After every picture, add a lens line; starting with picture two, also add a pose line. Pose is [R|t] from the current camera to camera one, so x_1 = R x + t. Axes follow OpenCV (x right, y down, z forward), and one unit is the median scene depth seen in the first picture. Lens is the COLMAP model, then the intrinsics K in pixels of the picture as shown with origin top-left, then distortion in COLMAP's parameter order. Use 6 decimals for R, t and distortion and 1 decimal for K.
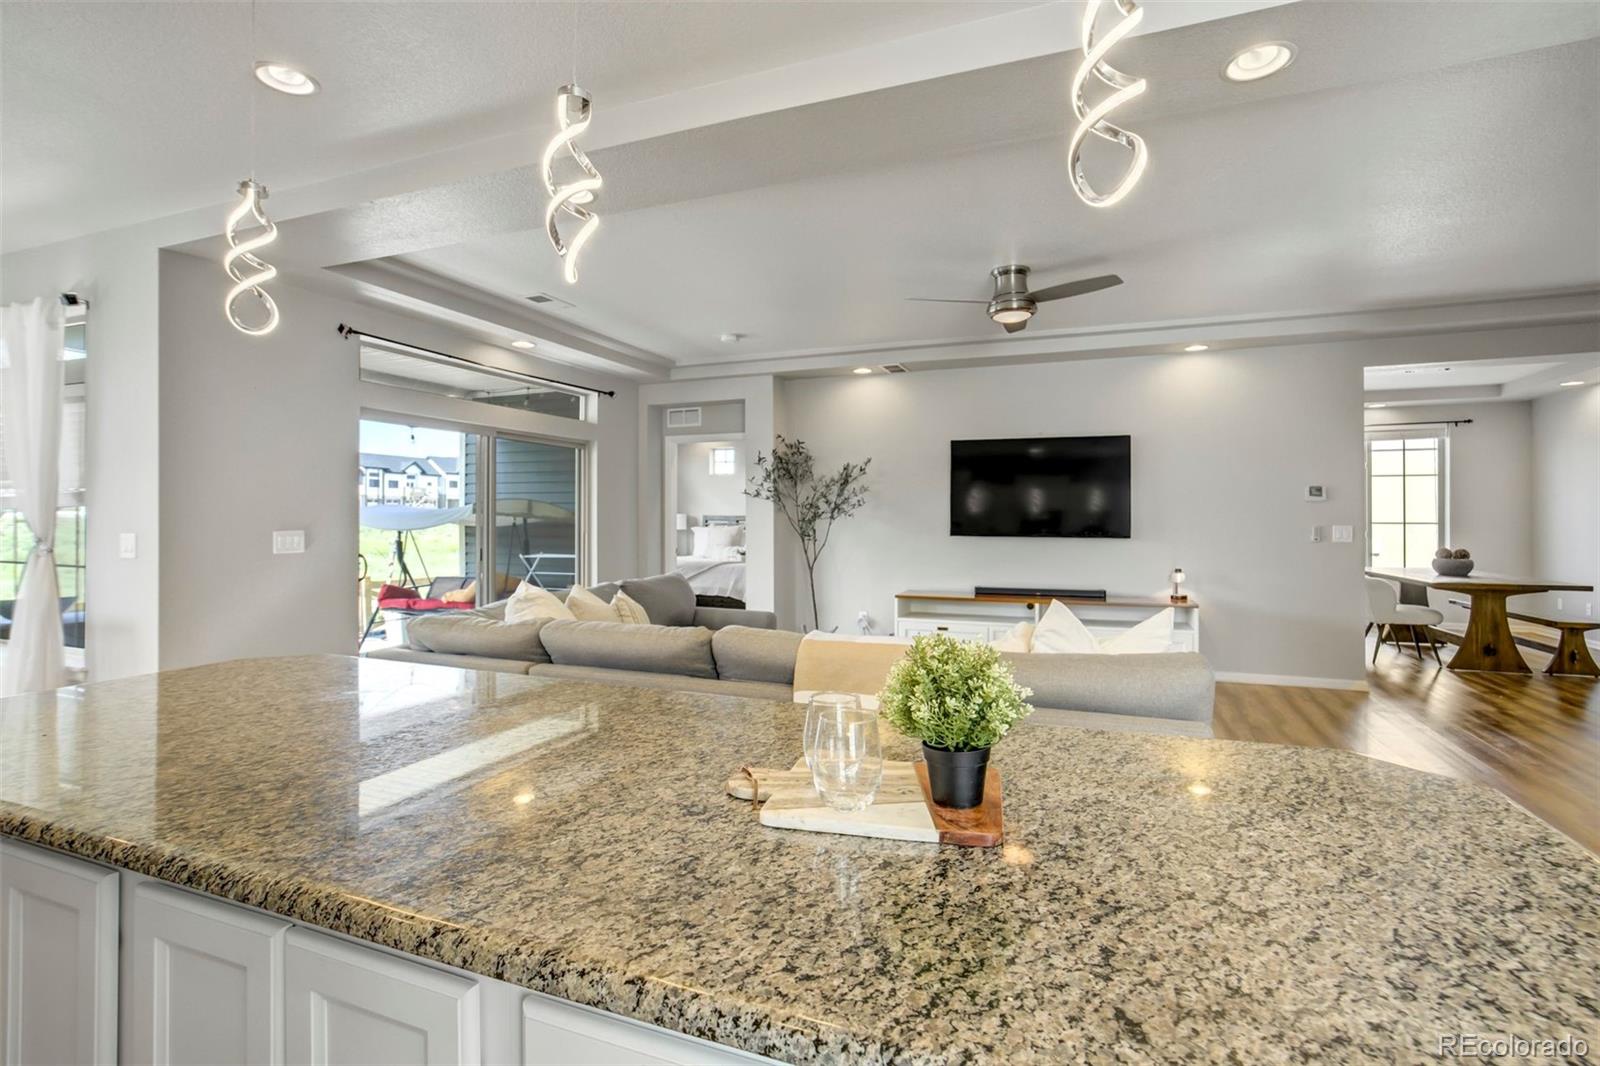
lens RADIAL K [[780.1, 0, 775.6], [0, 780.1, 522.7], [0, 0, 1]] dist [-0.034070, 0.017829]
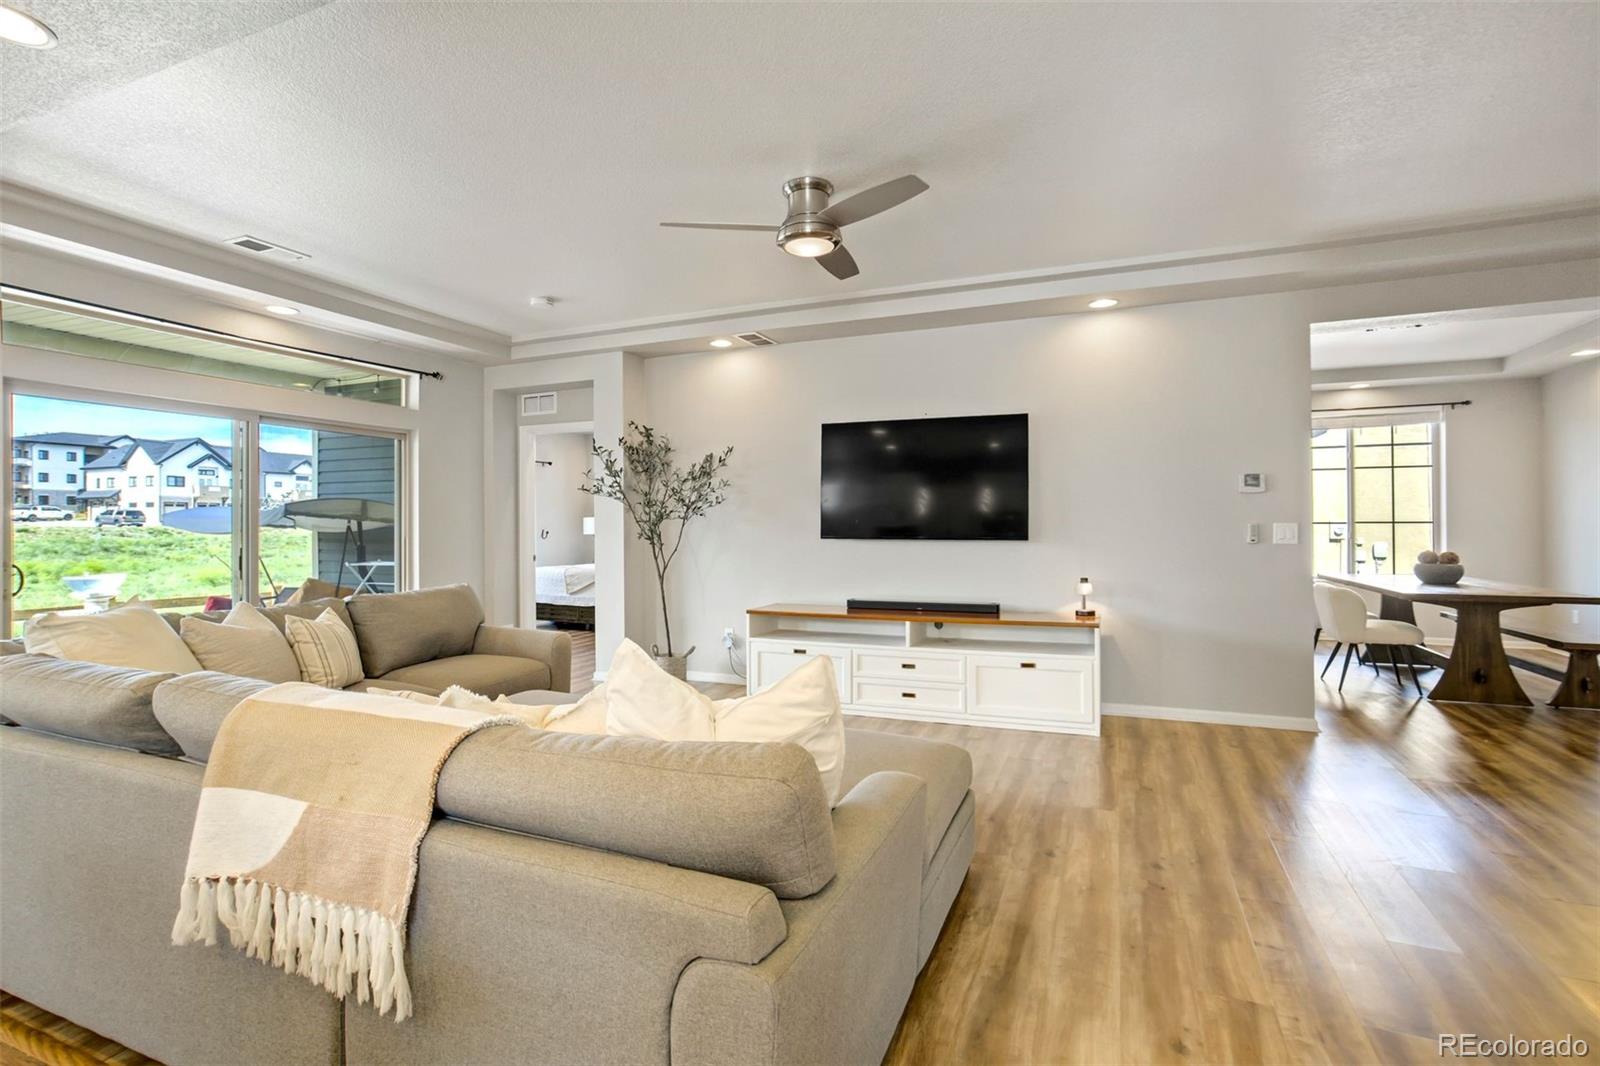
lens RADIAL K [[758.4, 0, 804.3], [0, 758.4, 531.2], [0, 0, 1]] dist [-0.034420, 0.017754]
pose [[0.999774, -0.004773, -0.020730, 0.223472], [0.004800, 0.999988, 0.001279, 0.007675], [0.020724, -0.001378, 0.999784, 0.189154]]
